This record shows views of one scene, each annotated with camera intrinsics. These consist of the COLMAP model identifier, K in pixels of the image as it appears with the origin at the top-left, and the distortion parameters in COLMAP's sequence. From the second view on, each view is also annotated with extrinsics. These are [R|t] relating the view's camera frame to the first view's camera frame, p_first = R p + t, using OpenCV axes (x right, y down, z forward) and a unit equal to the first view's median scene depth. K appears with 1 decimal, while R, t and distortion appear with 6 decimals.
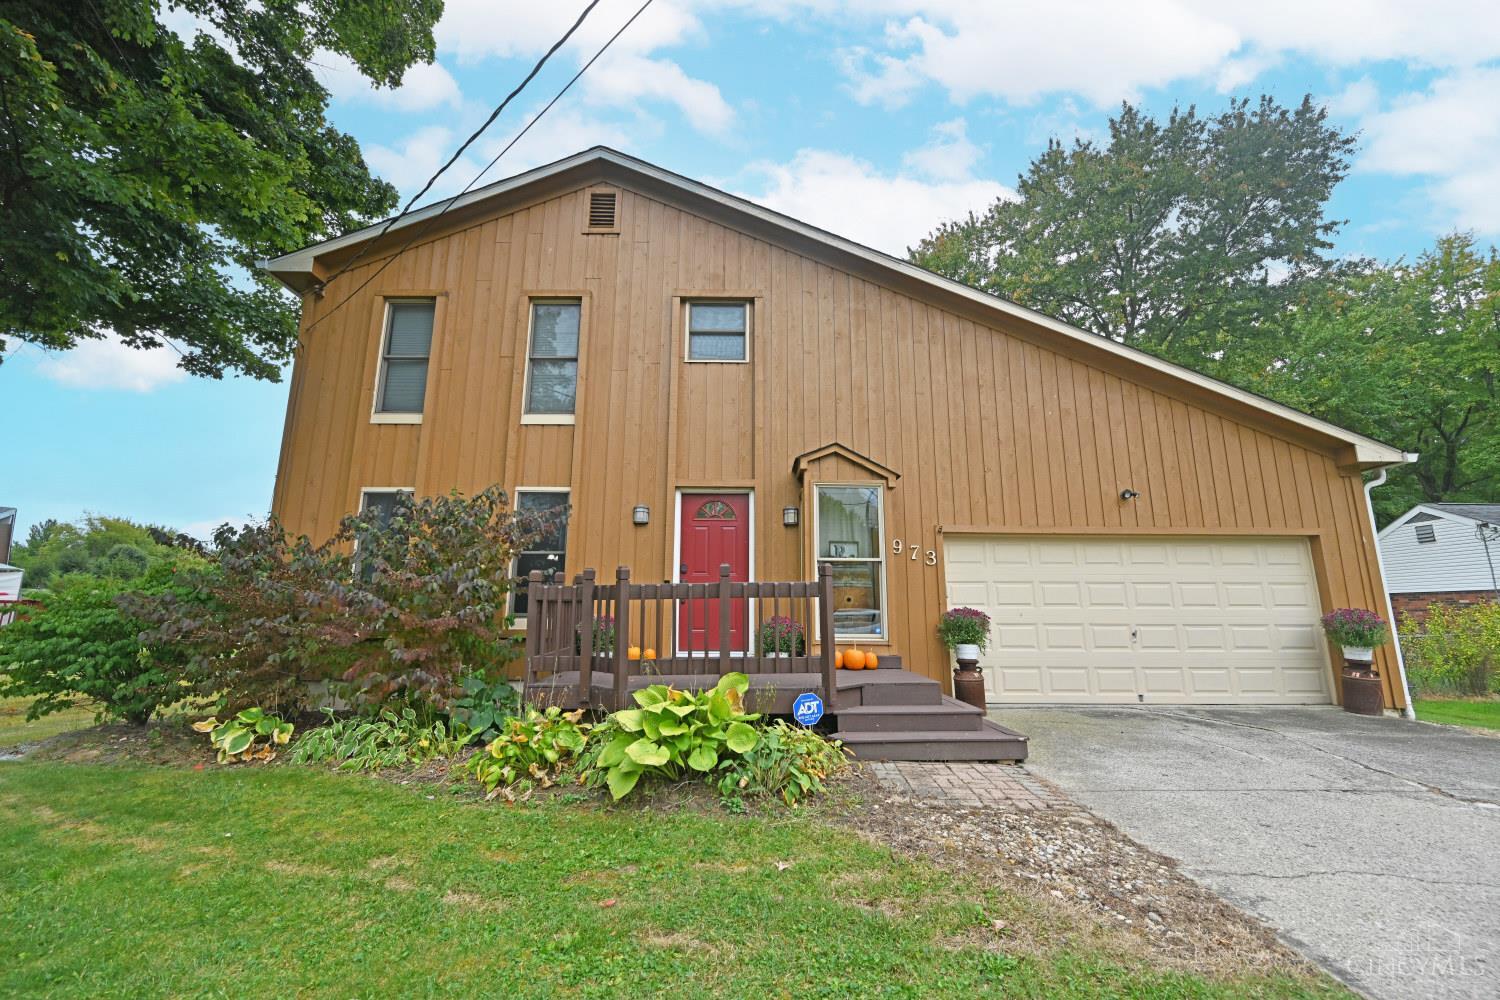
lens RADIAL K [[589.3, 0, 748.3], [0, 589.3, 501.3], [0, 0, 1]] dist [-0.000454, -0.000155]
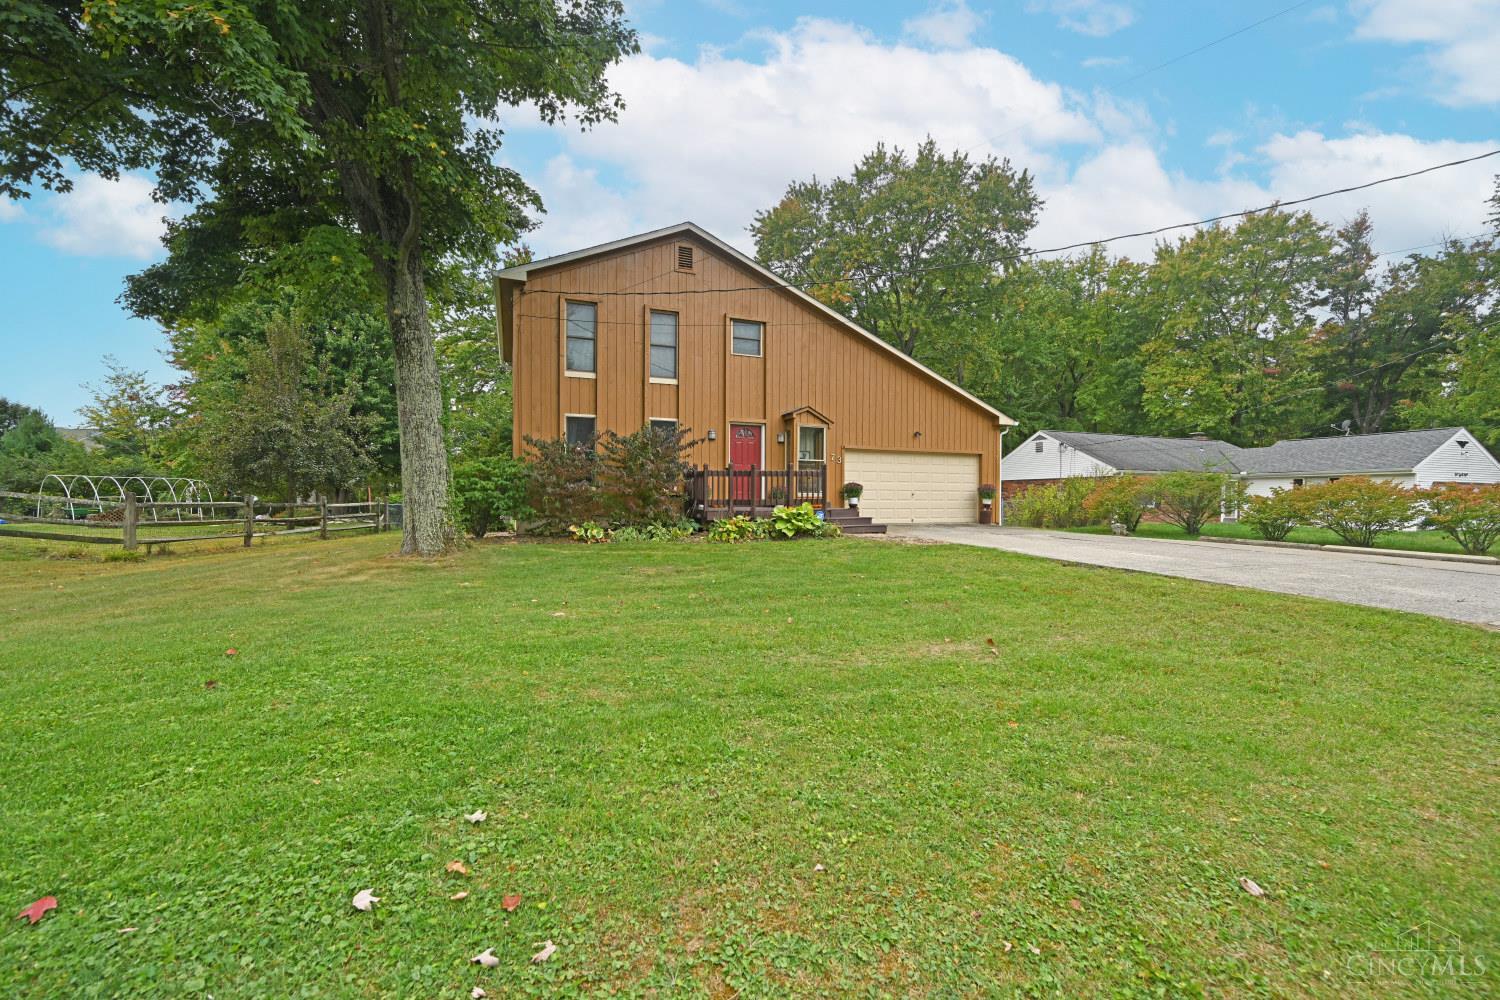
lens RADIAL K [[589.3, 0, 749.4], [0, 589.3, 501.5], [0, 0, 1]] dist [-0.000454, -0.000155]
pose [[0.934500, -0.002603, 0.355953, -0.749513], [-0.066903, 0.980868, 0.182818, -0.124776], [-0.349619, -0.194658, 0.916447, -0.879228]]
